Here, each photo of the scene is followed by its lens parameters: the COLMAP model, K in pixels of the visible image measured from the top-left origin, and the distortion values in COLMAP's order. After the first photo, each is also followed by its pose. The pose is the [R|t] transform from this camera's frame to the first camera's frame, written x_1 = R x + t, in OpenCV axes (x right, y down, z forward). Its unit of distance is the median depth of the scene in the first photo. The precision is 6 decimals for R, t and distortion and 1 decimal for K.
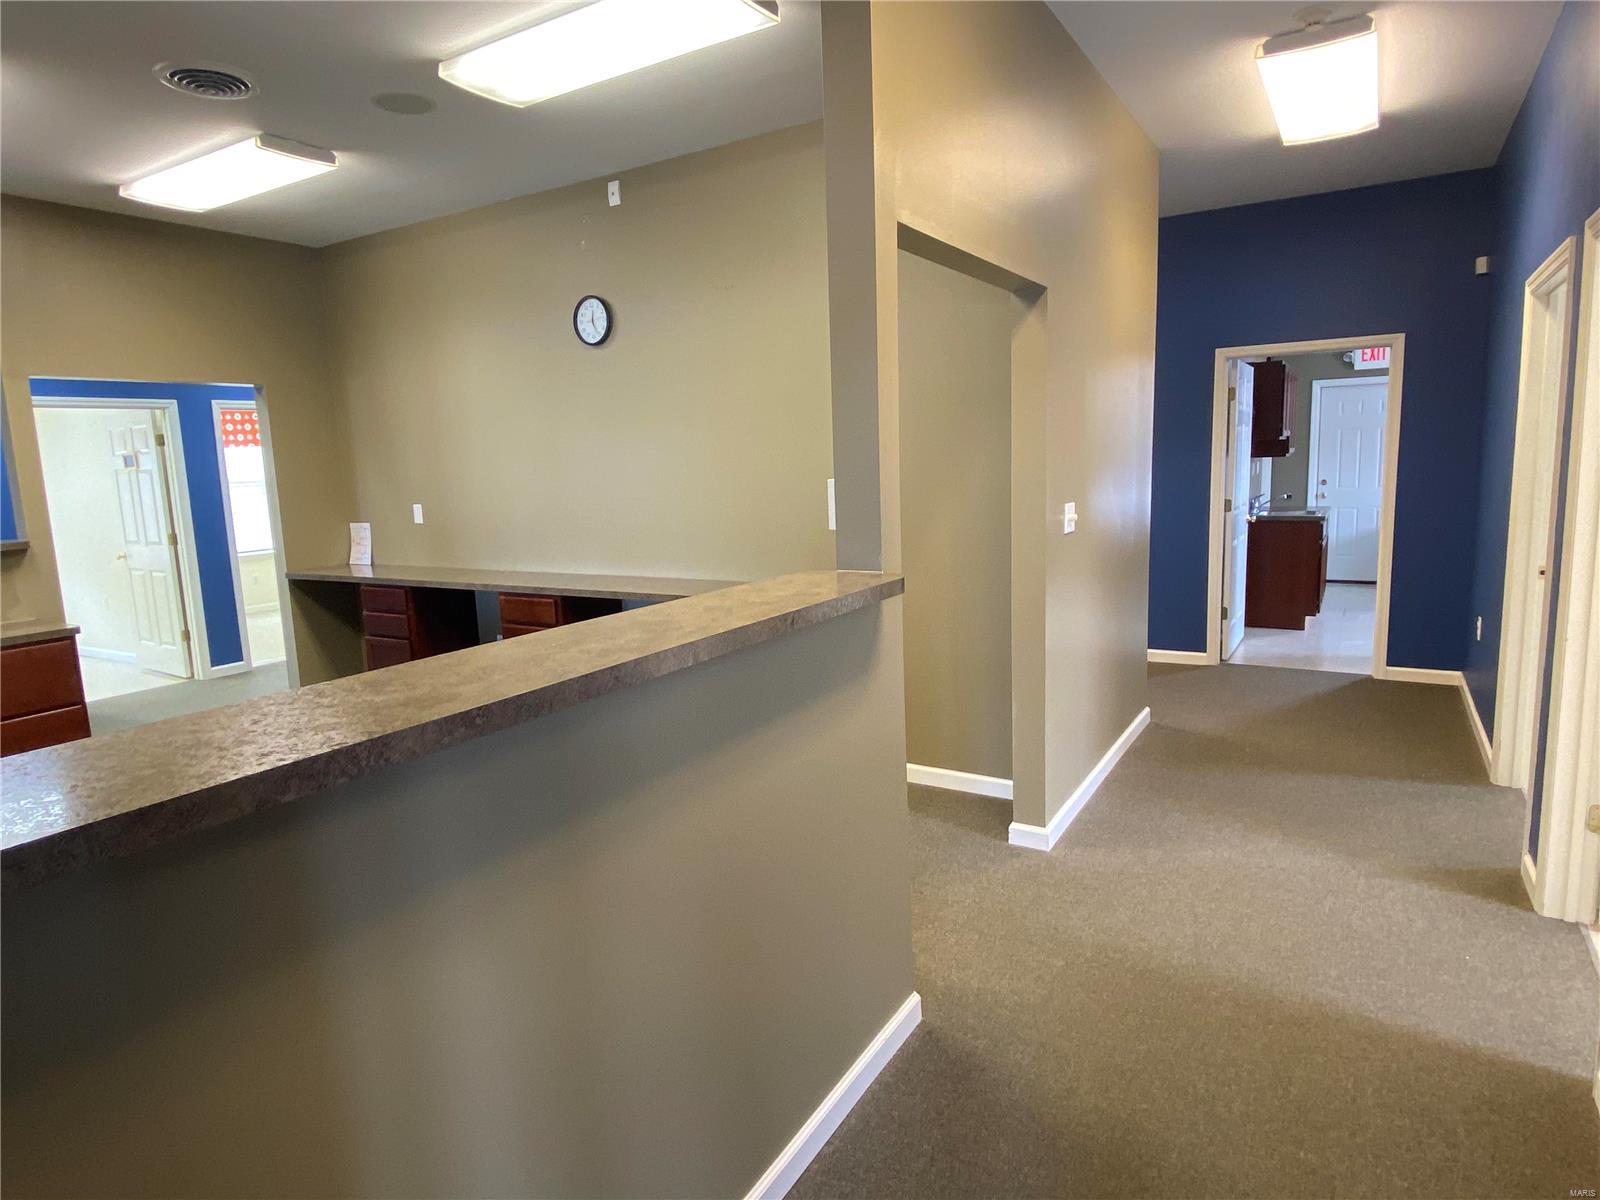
lens RADIAL K [[926.2, 0, 800.0], [0, 926.2, 600.0], [0, 0, 1]] dist [0.011095, -0.017921]
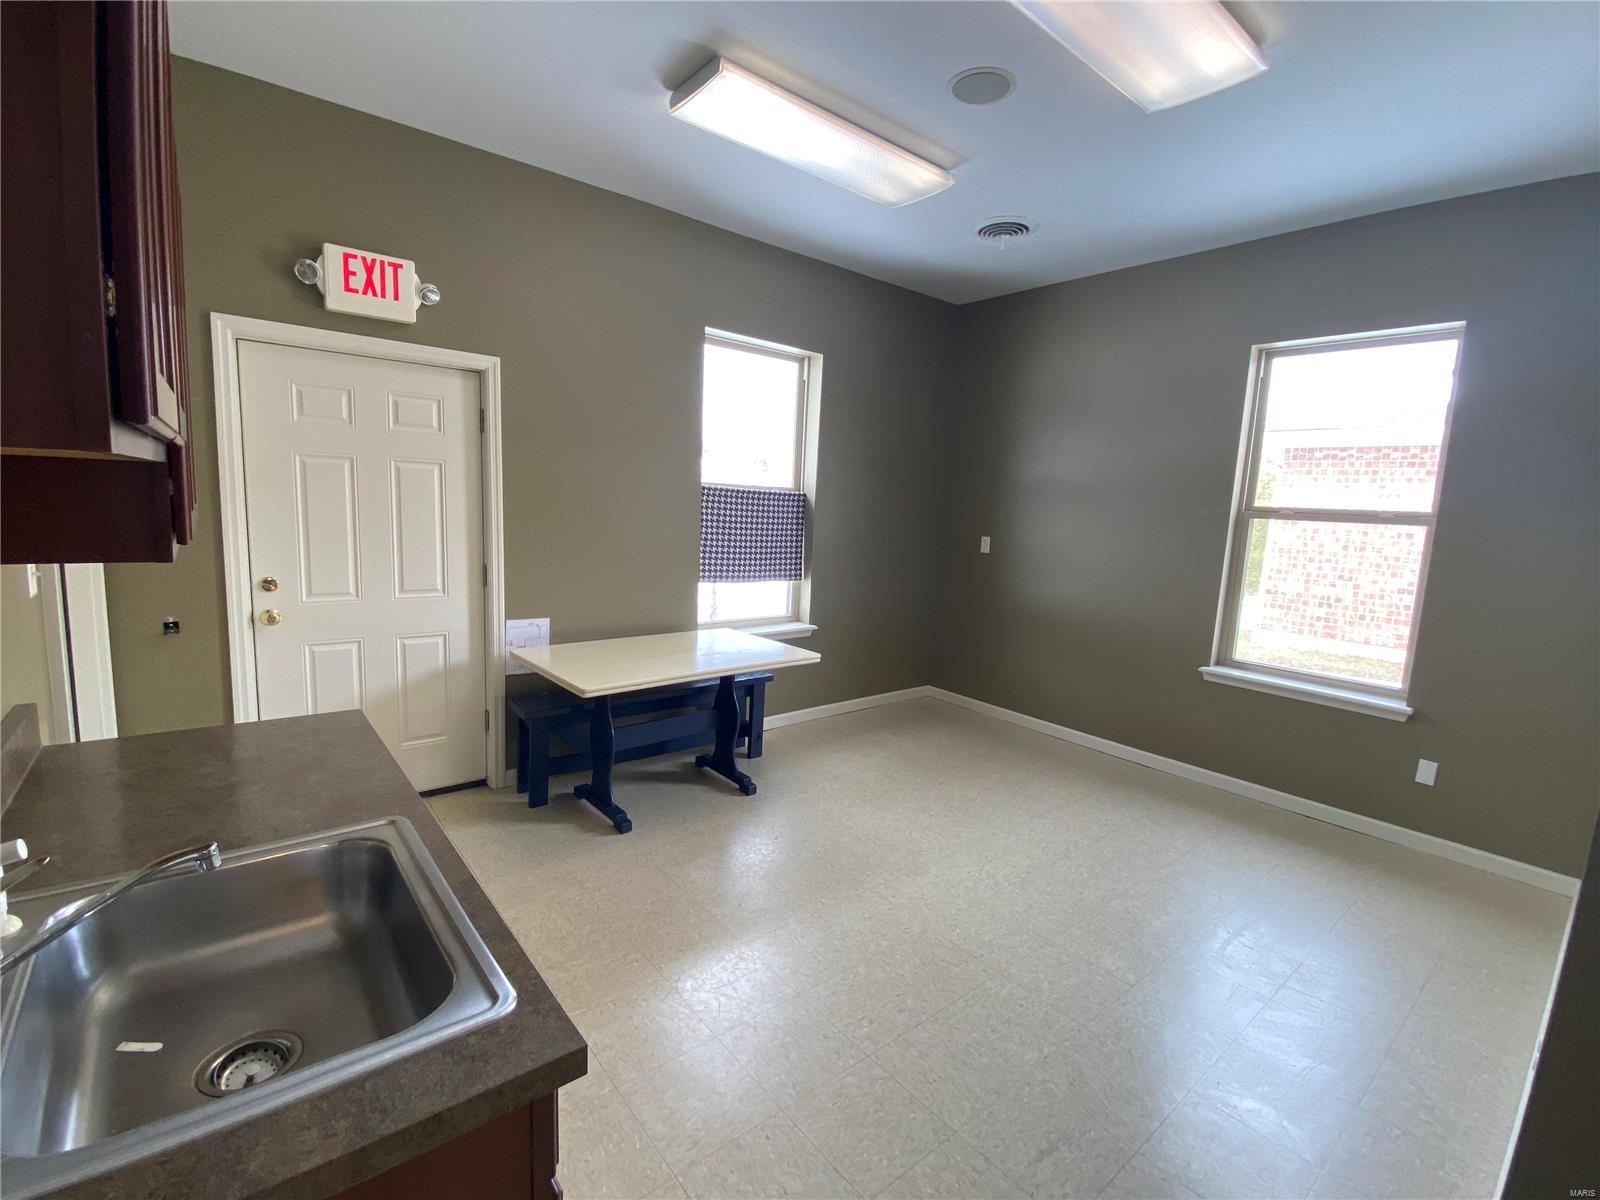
lens RADIAL K [[719.4, 0, 800.0], [0, 719.4, 600.0], [0, 0, 1]] dist [-0.000567, -0.000088]
pose [[0.318610, -0.081633, 0.944364, 0.931655], [0.082528, 0.994890, 0.058157, -0.322414], [-0.944286, 0.059407, 0.323719, 1.848679]]
